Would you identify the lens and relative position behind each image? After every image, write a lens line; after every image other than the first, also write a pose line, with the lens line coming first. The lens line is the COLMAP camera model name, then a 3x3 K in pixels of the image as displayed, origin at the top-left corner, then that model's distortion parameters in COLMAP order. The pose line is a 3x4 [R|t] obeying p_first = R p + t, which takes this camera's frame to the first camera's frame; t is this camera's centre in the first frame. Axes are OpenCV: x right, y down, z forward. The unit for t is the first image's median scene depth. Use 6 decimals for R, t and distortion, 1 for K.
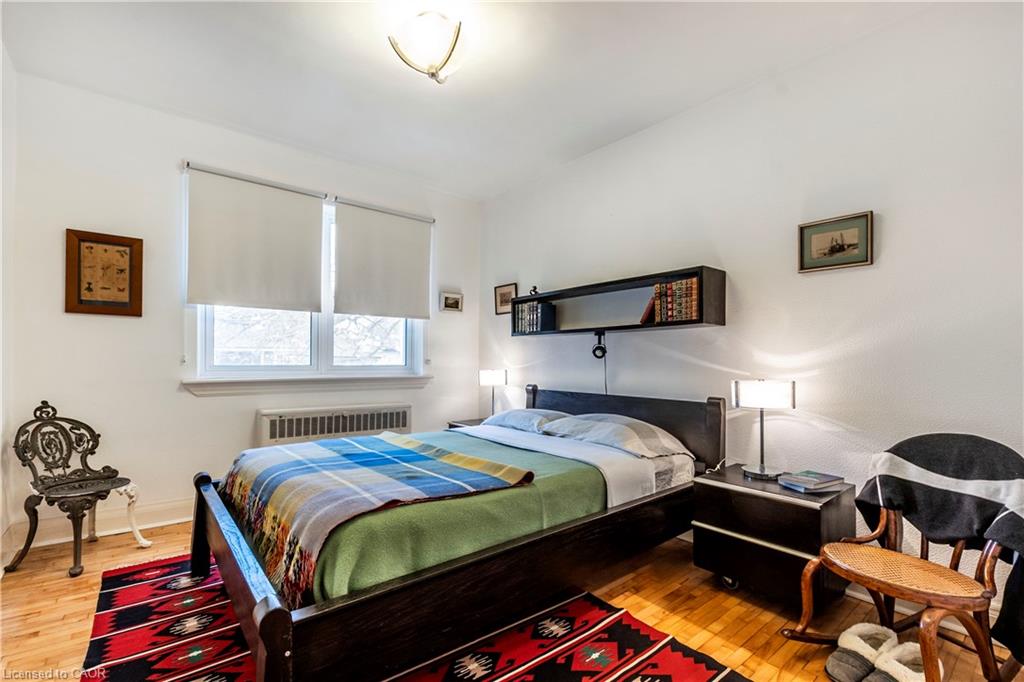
lens RADIAL K [[448.2, 0, 526.4], [0, 448.2, 361.5], [0, 0, 1]] dist [-0.000705, -0.001503]
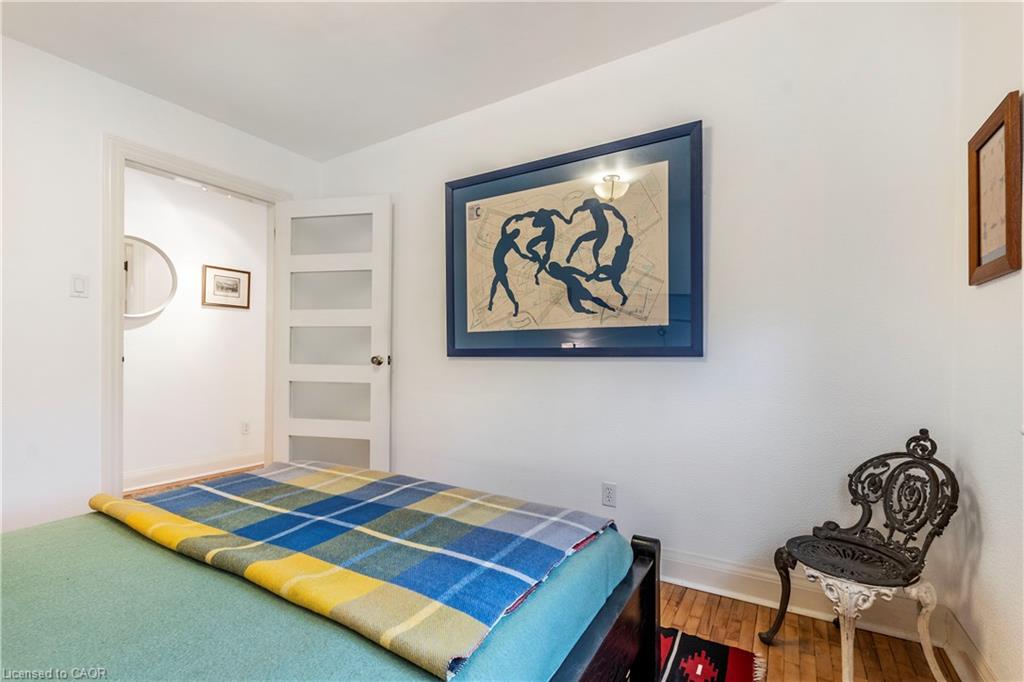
lens RADIAL K [[448.2, 0, 520.4], [0, 448.2, 353.4], [0, 0, 1]] dist [-0.000705, -0.001503]
pose [[-0.940716, -0.018496, -0.338691, -0.278176], [-0.016304, 0.999824, -0.009318, -0.006564], [0.338804, -0.003244, -0.940851, 1.321102]]
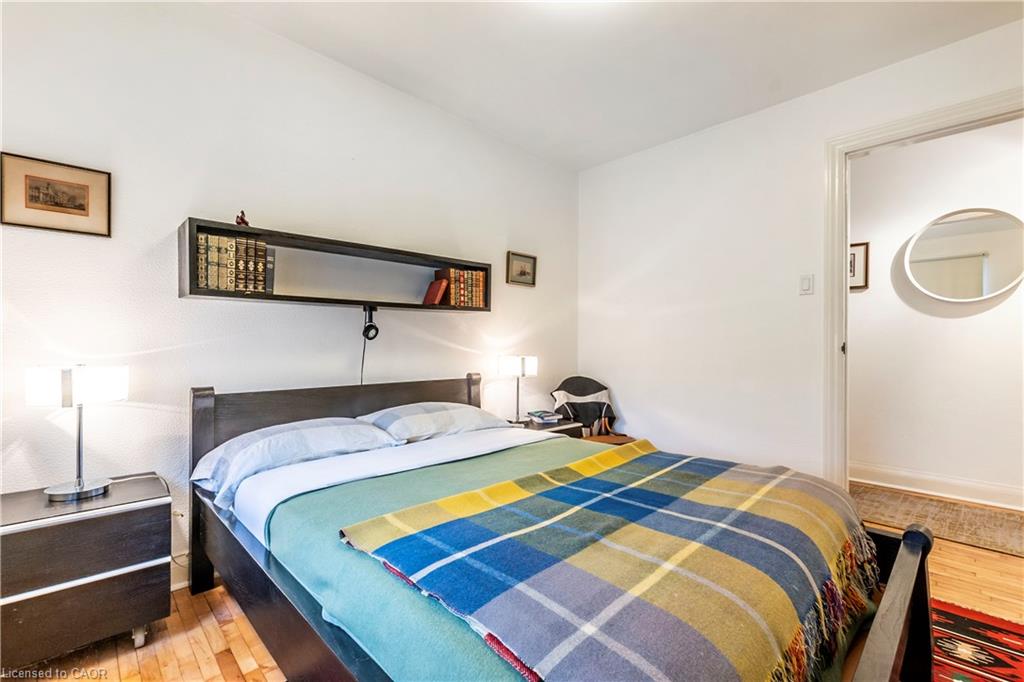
lens RADIAL K [[448.2, 0, 498.6], [0, 448.2, 345.1], [0, 0, 1]] dist [-0.000705, -0.001503]
pose [[-0.049269, -0.012041, 0.998713, -0.746882], [0.000417, 0.999927, 0.012076, -0.008975], [-0.998785, 0.001011, -0.049260, 0.945272]]
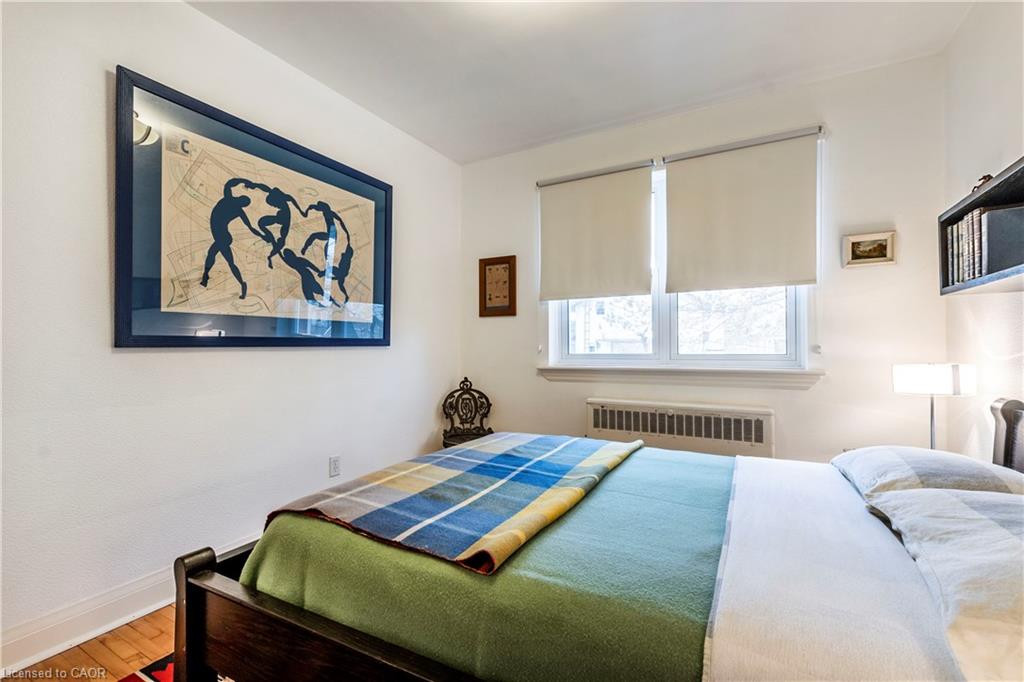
lens RADIAL K [[448.2, 0, 505.5], [0, 448.2, 342.3], [0, 0, 1]] dist [-0.000705, -0.001503]
pose [[0.358036, -0.021192, -0.933467, 0.347132], [0.005409, 0.999773, -0.020623, 0.002895], [0.933692, 0.002334, 0.358069, 0.546966]]
